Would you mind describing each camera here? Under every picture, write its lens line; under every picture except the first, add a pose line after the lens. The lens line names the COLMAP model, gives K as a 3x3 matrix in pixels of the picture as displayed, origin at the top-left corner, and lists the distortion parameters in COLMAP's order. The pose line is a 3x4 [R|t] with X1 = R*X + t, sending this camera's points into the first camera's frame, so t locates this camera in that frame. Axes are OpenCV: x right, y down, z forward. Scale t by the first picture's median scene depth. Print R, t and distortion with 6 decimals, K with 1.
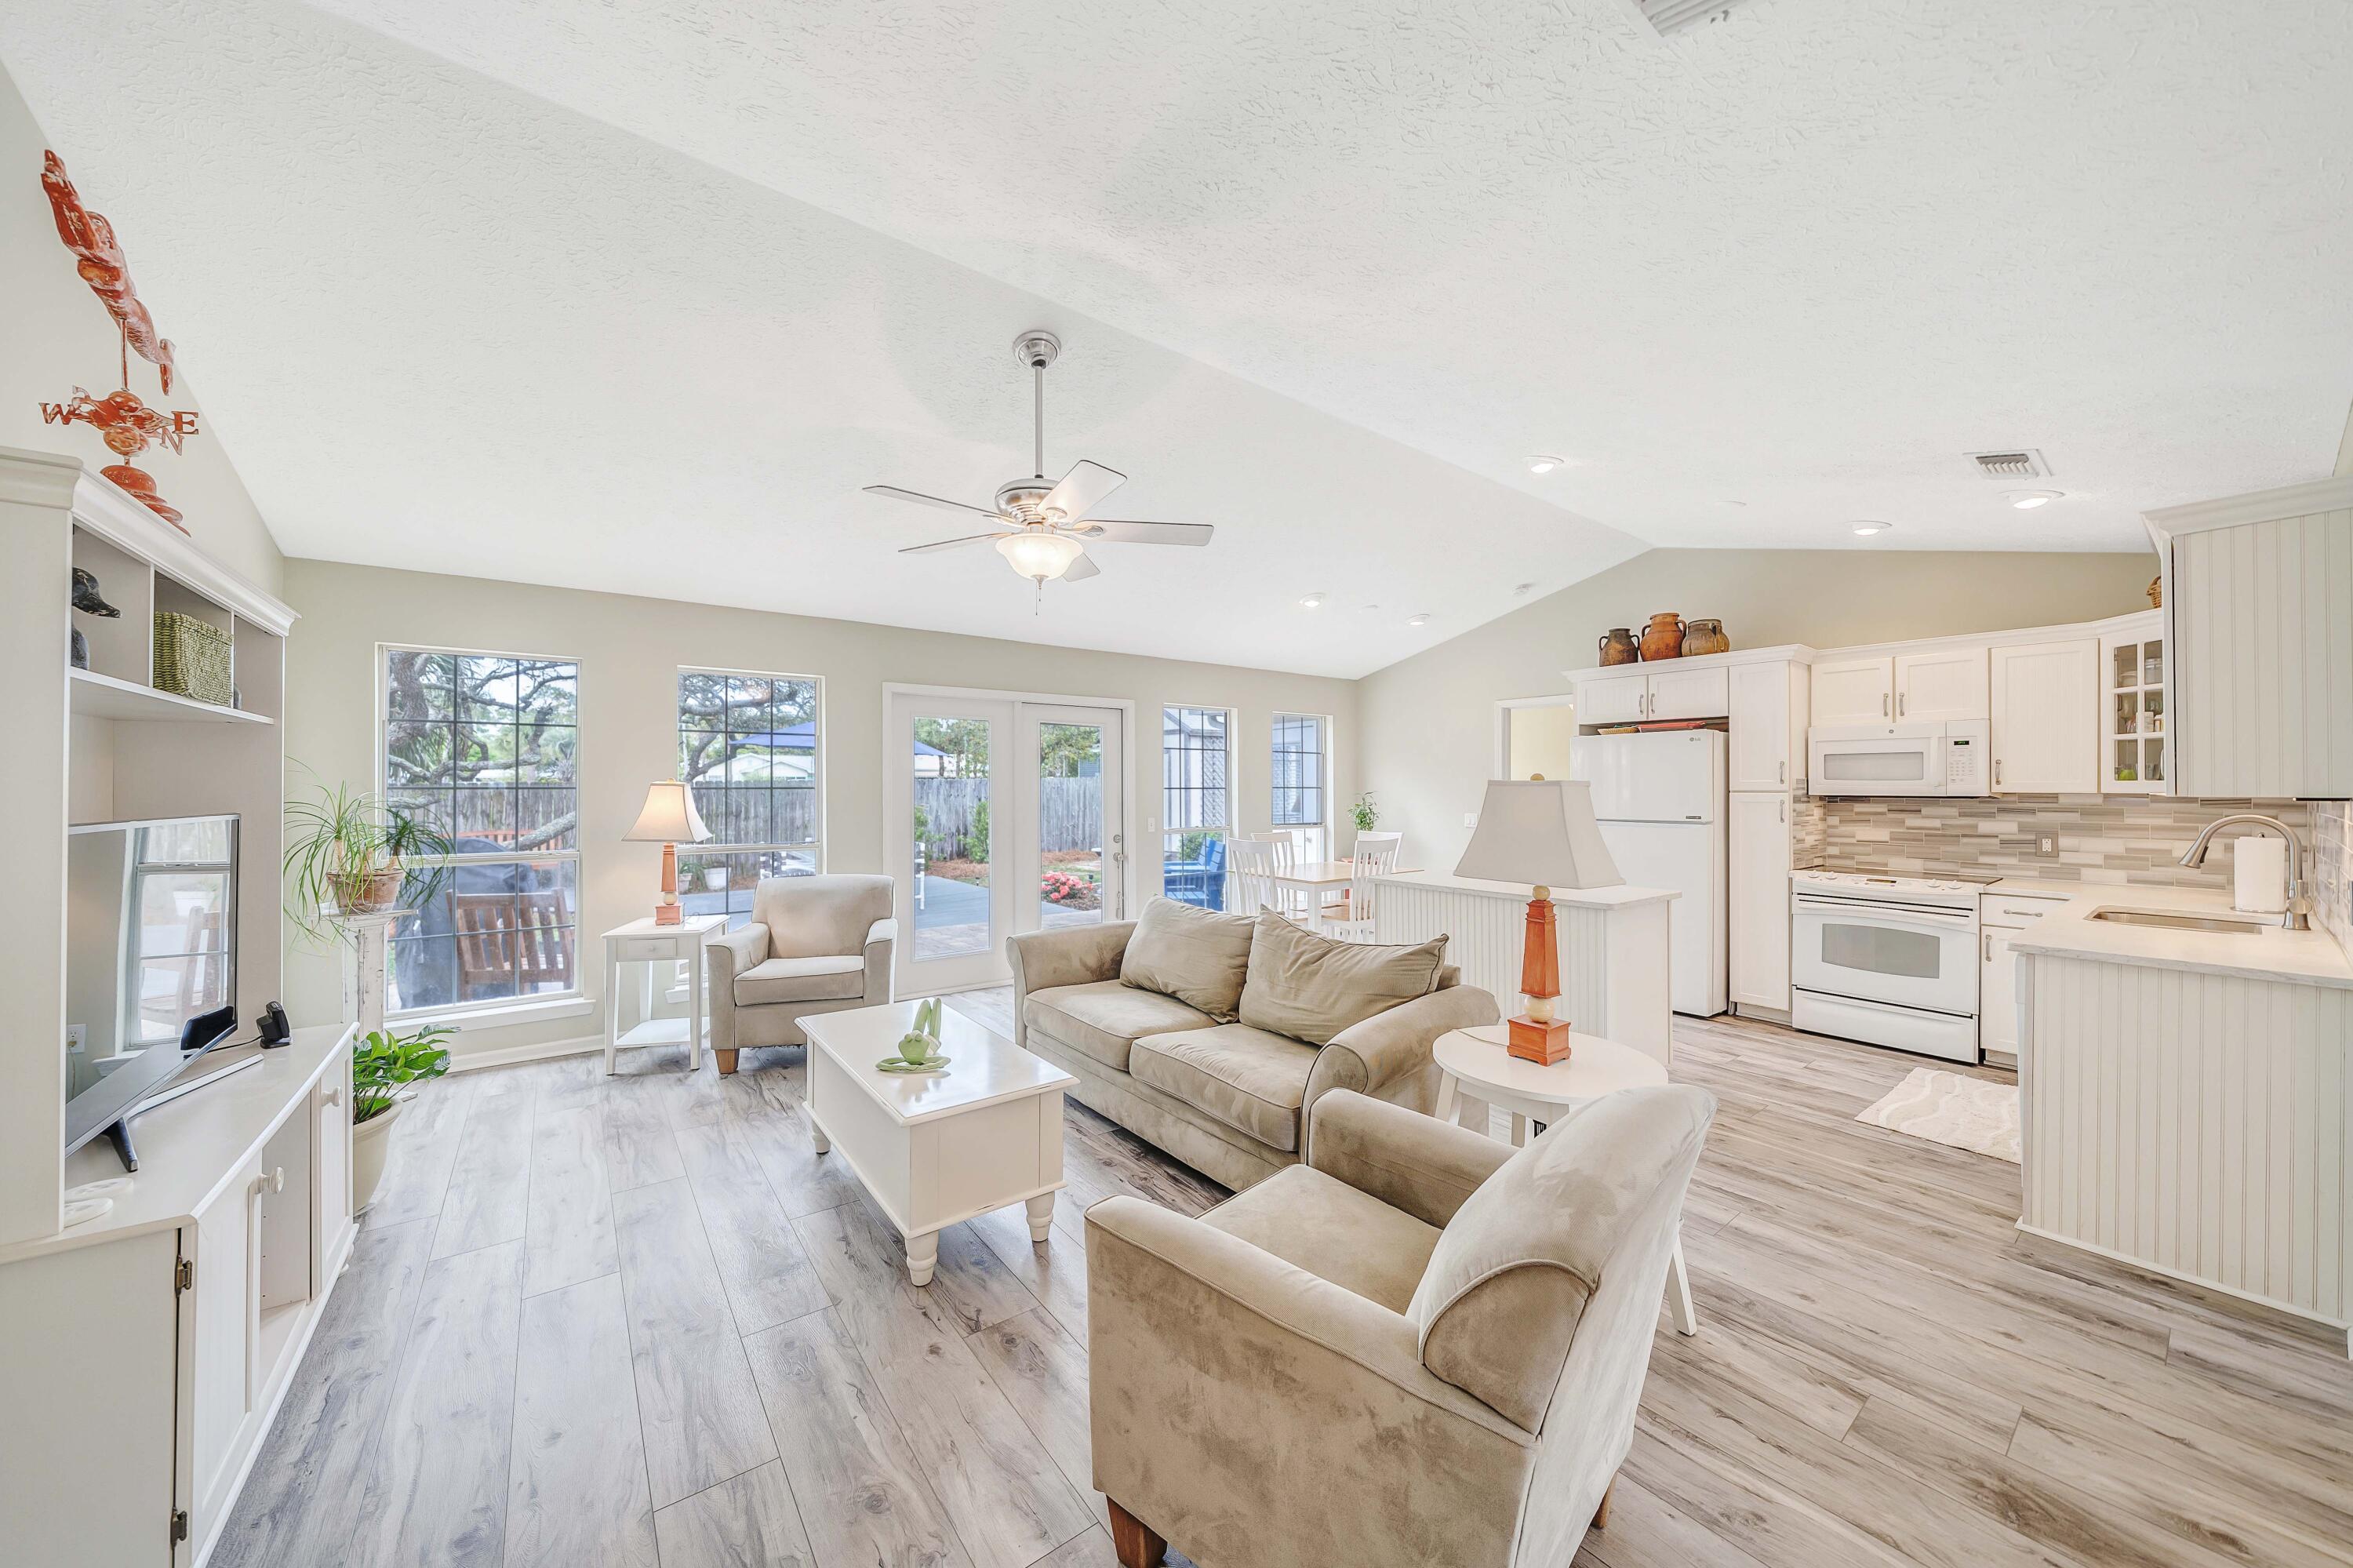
lens RADIAL K [[822.9, 0, 1165.8], [0, 822.9, 780.4], [0, 0, 1]] dist [-0.004610, 0.000466]
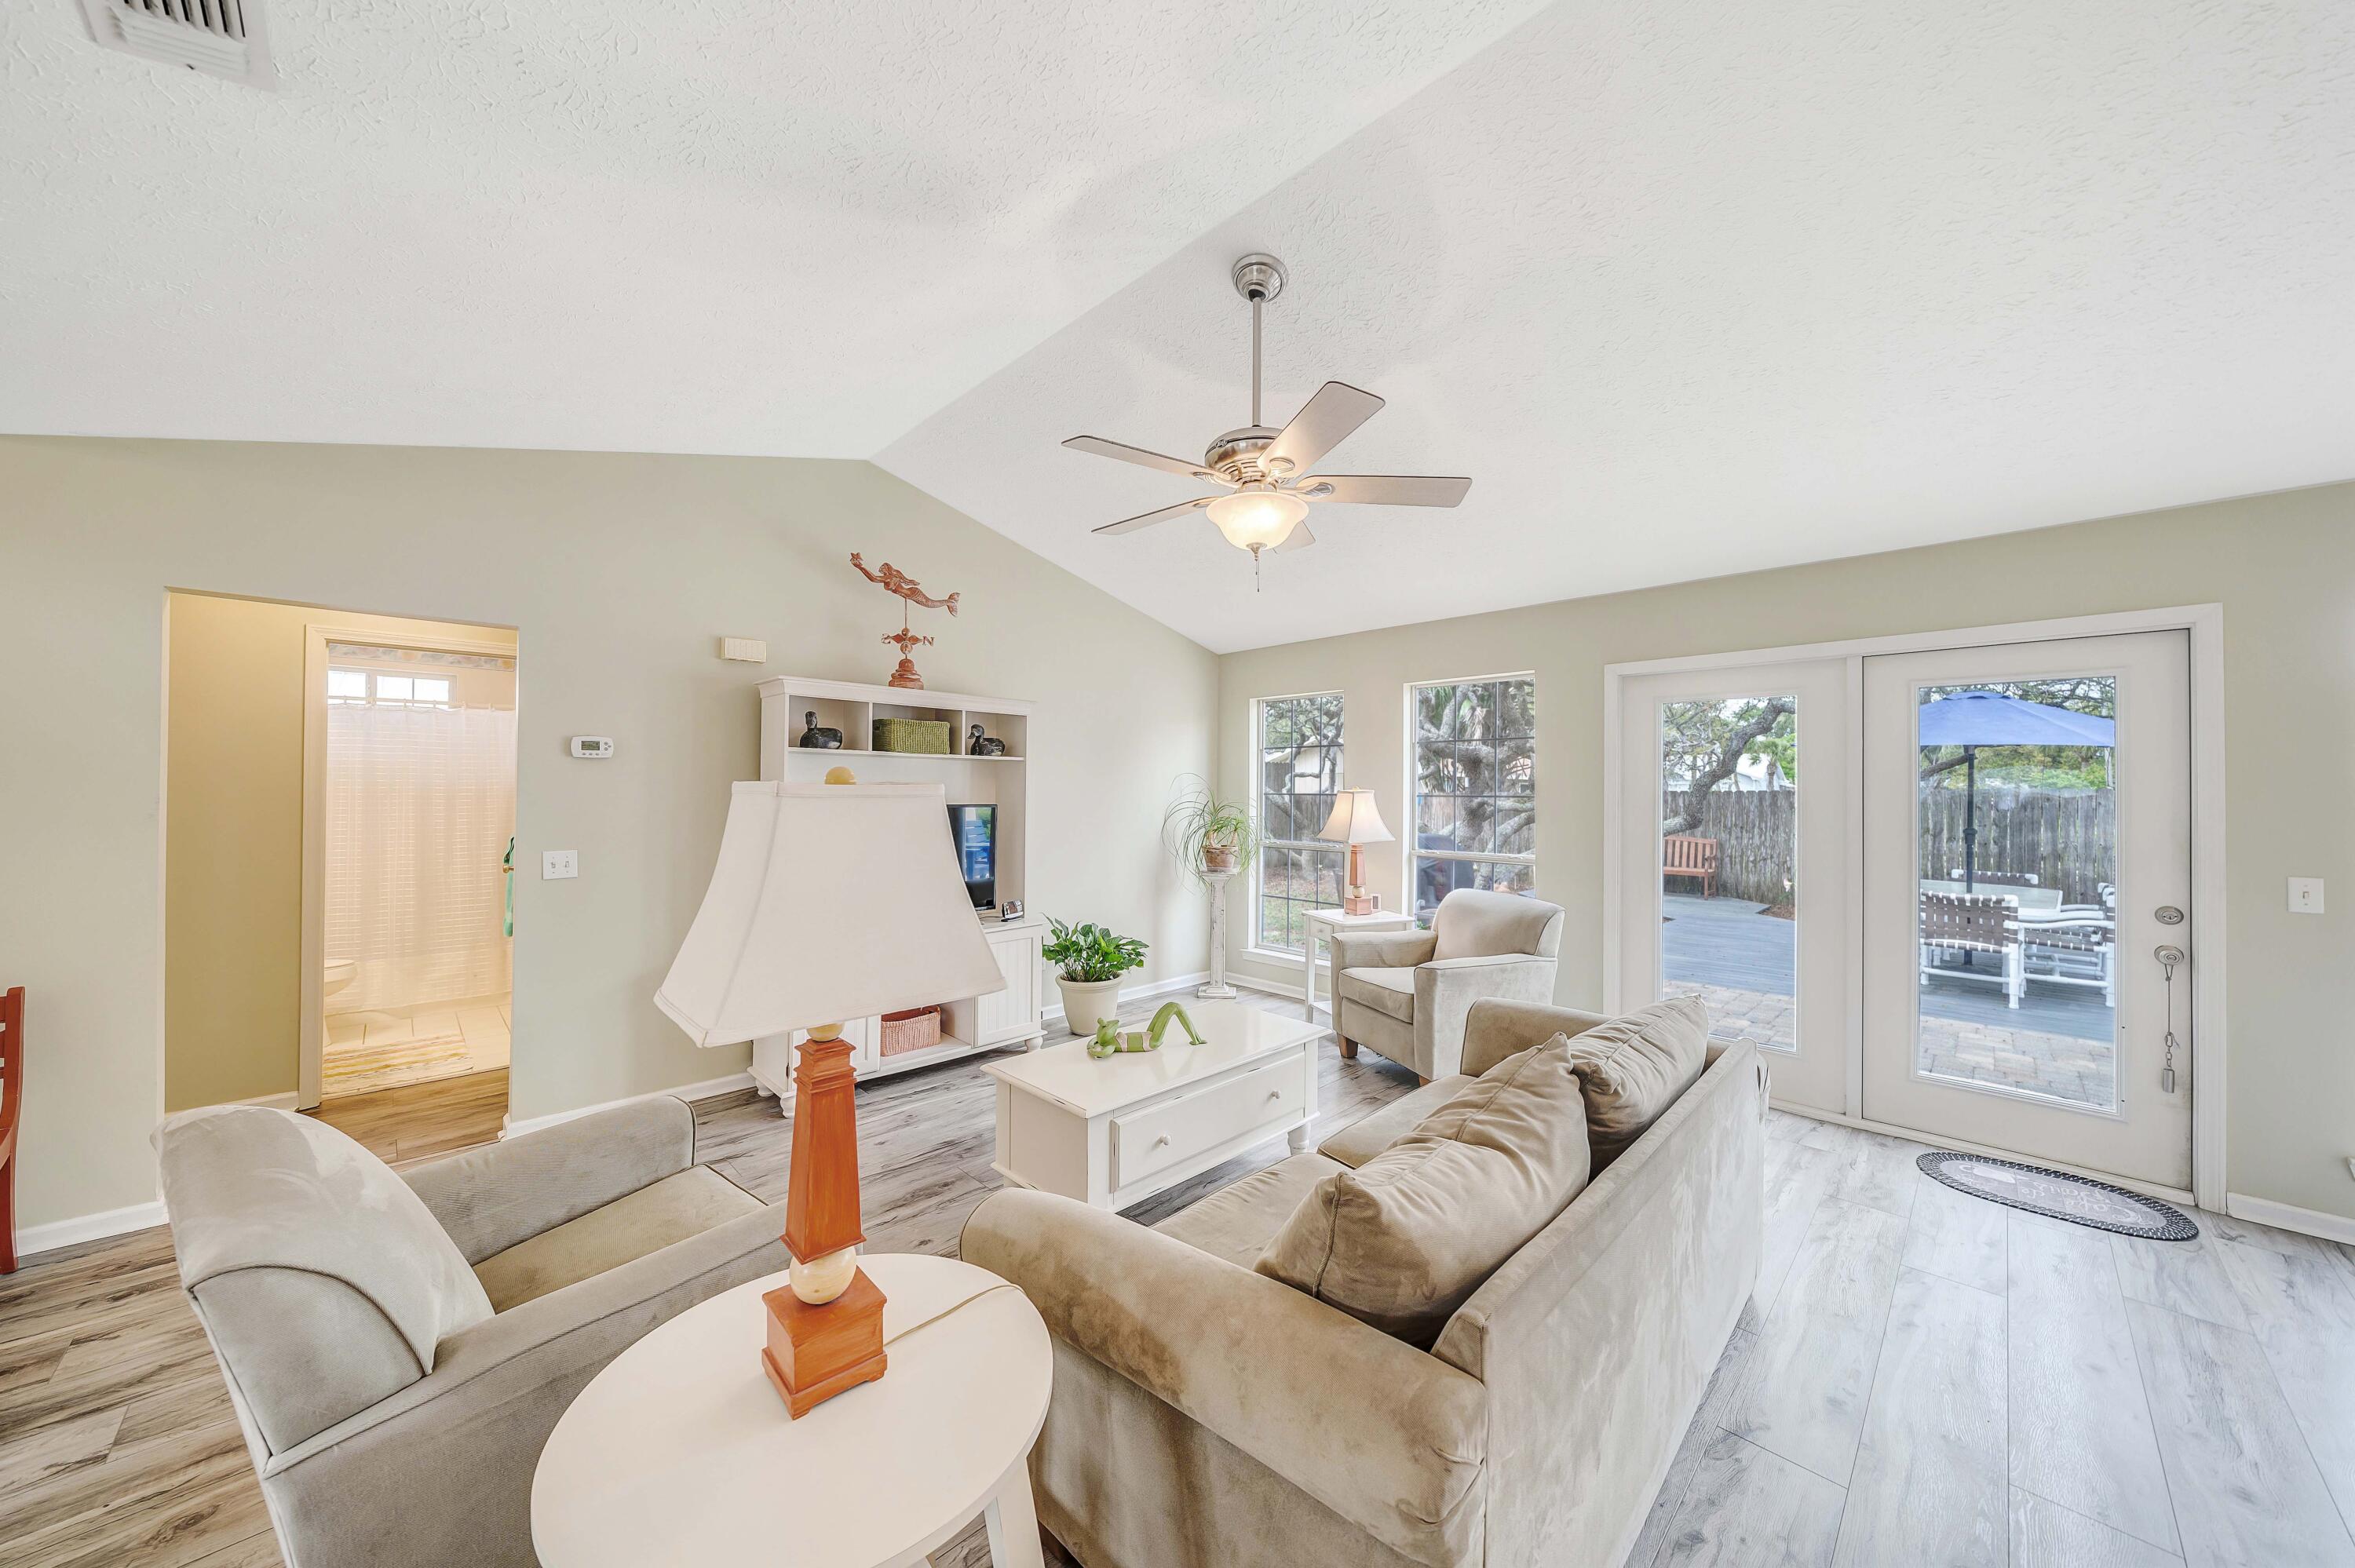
lens RADIAL K [[823.4, 0, 1156.7], [0, 823.4, 784.7], [0, 0, 1]] dist [-0.004610, 0.000466]
pose [[0.124499, -0.006513, -0.992198, 0.522764], [0.000209, 0.999979, -0.006538, 0.001943], [0.992220, 0.000607, 0.124498, 0.617940]]
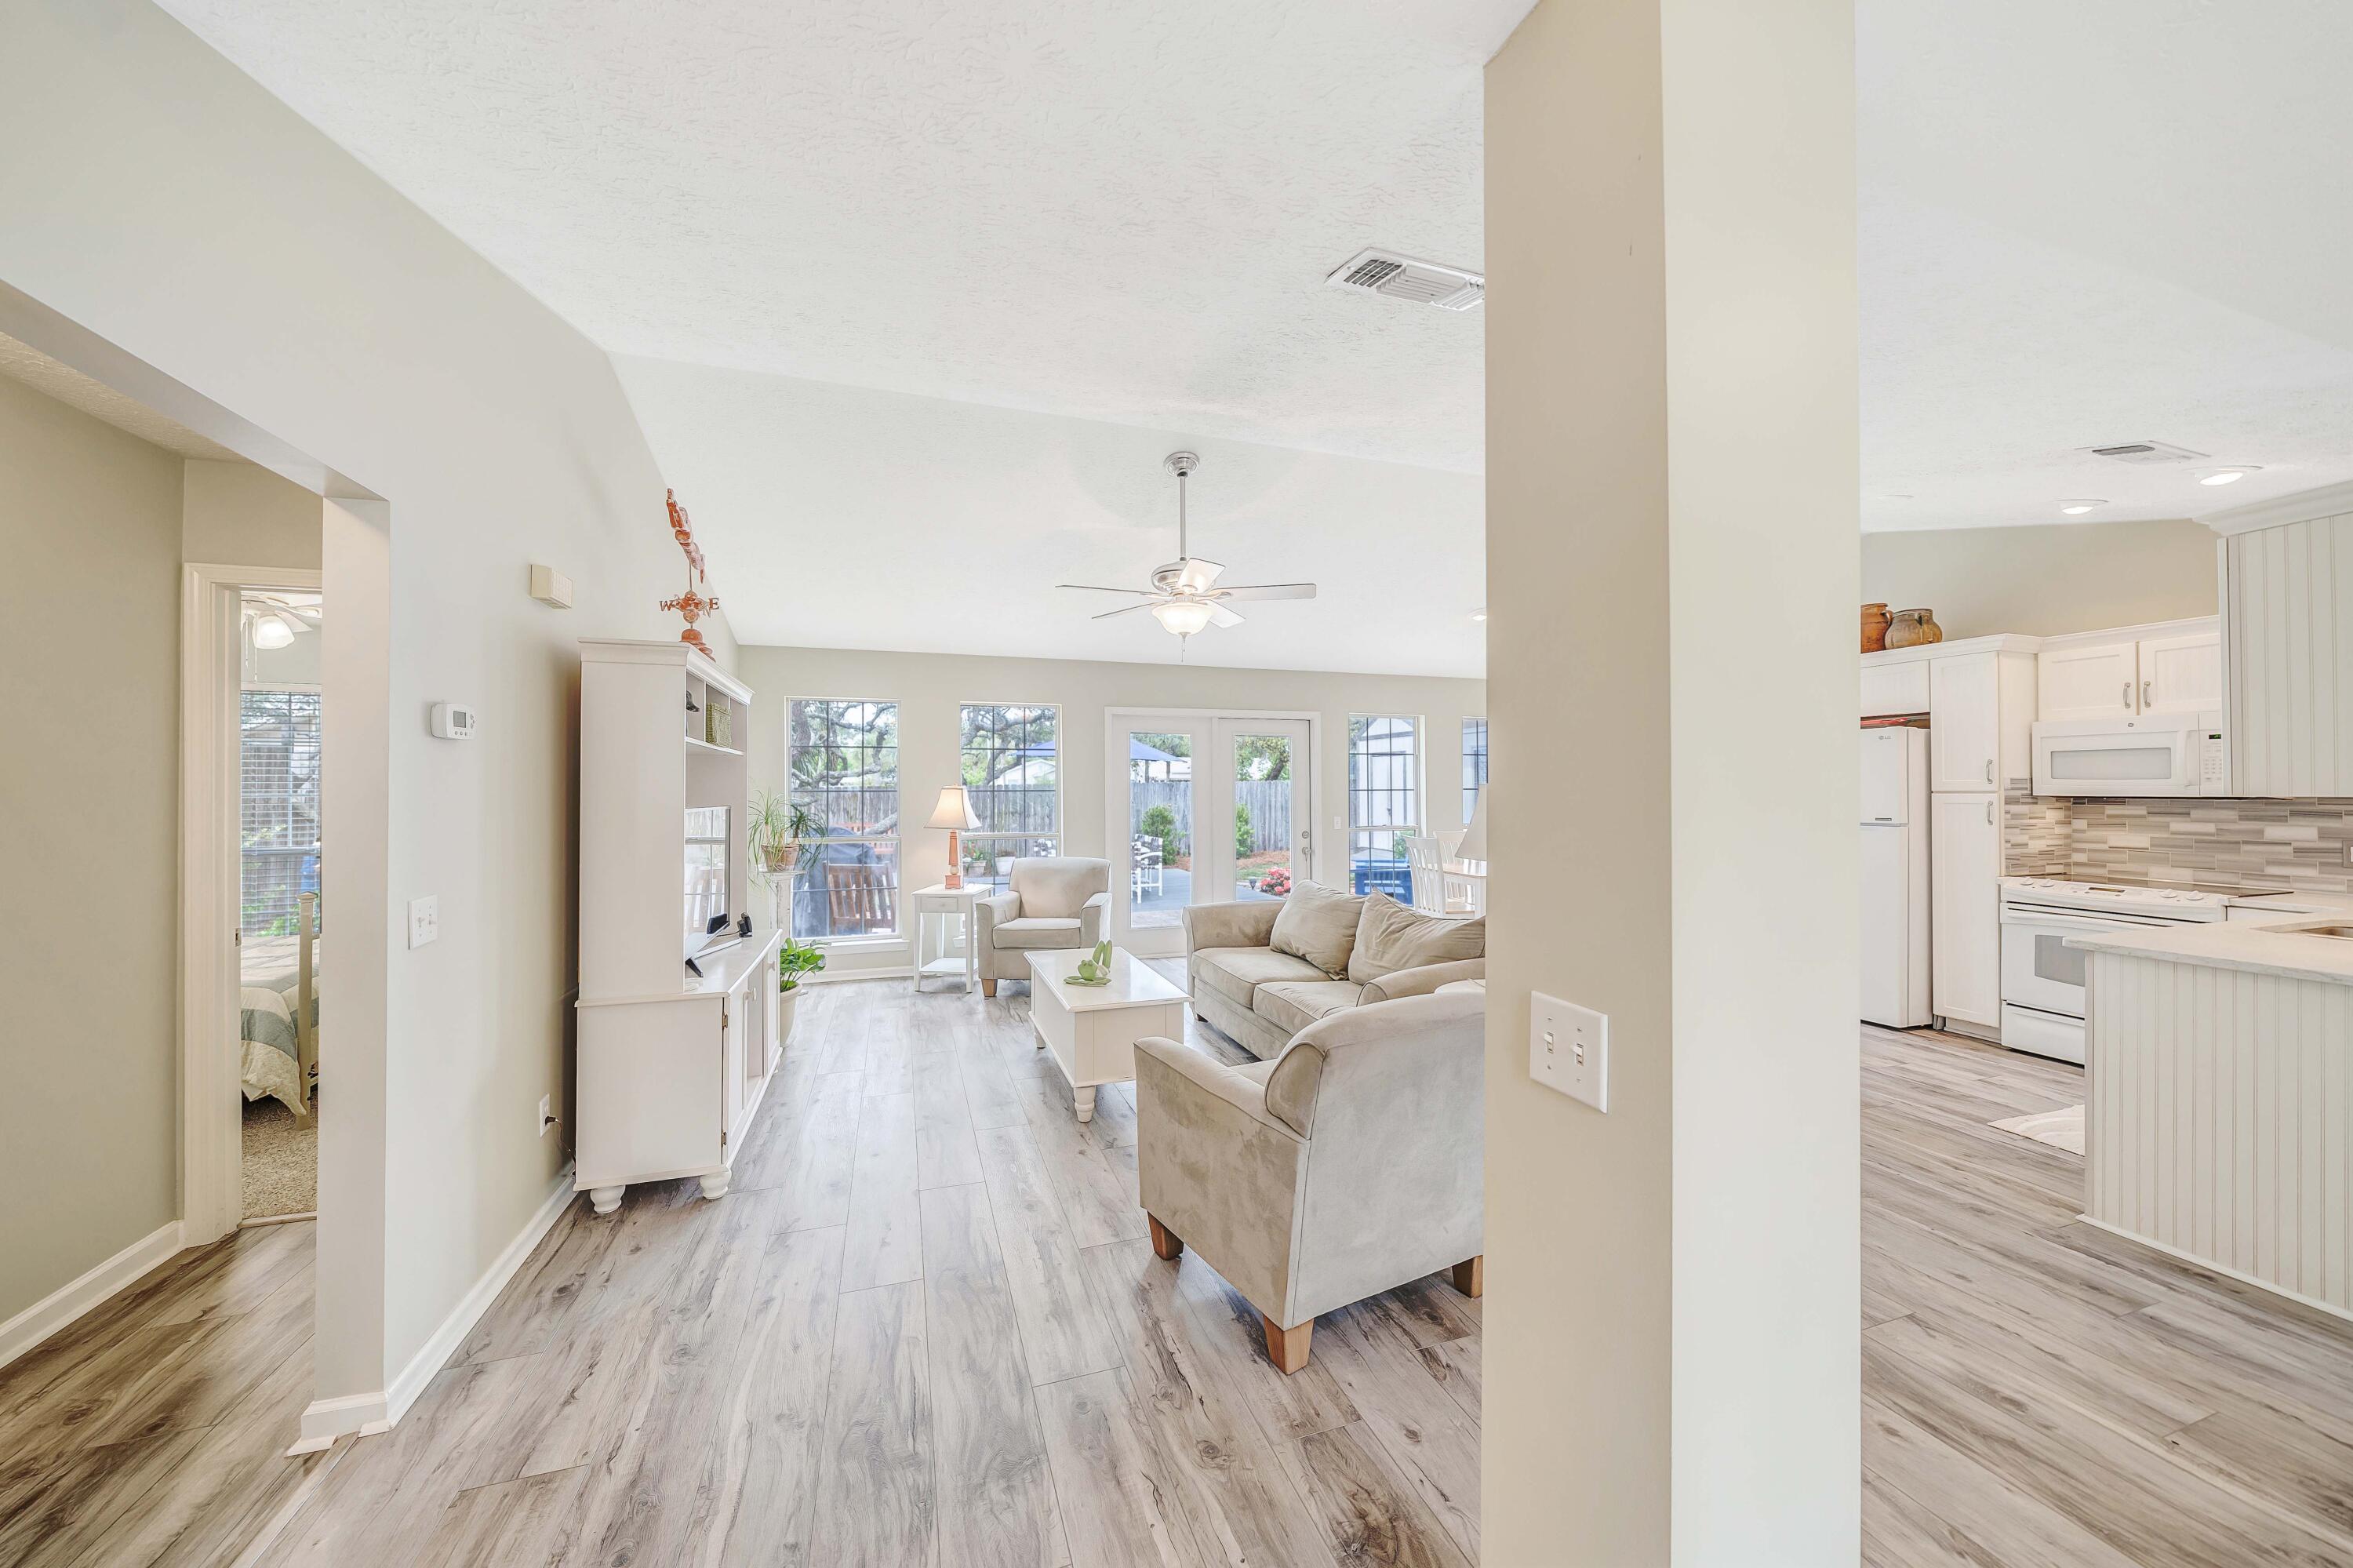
lens RADIAL K [[822.9, 0, 1159.4], [0, 822.9, 779.8], [0, 0, 1]] dist [-0.004610, 0.000466]
pose [[0.946348, -0.006539, -0.323084, 0.187790], [0.005610, 0.999977, -0.003805, -0.002509], [0.323101, 0.001789, 0.946363, -0.220123]]
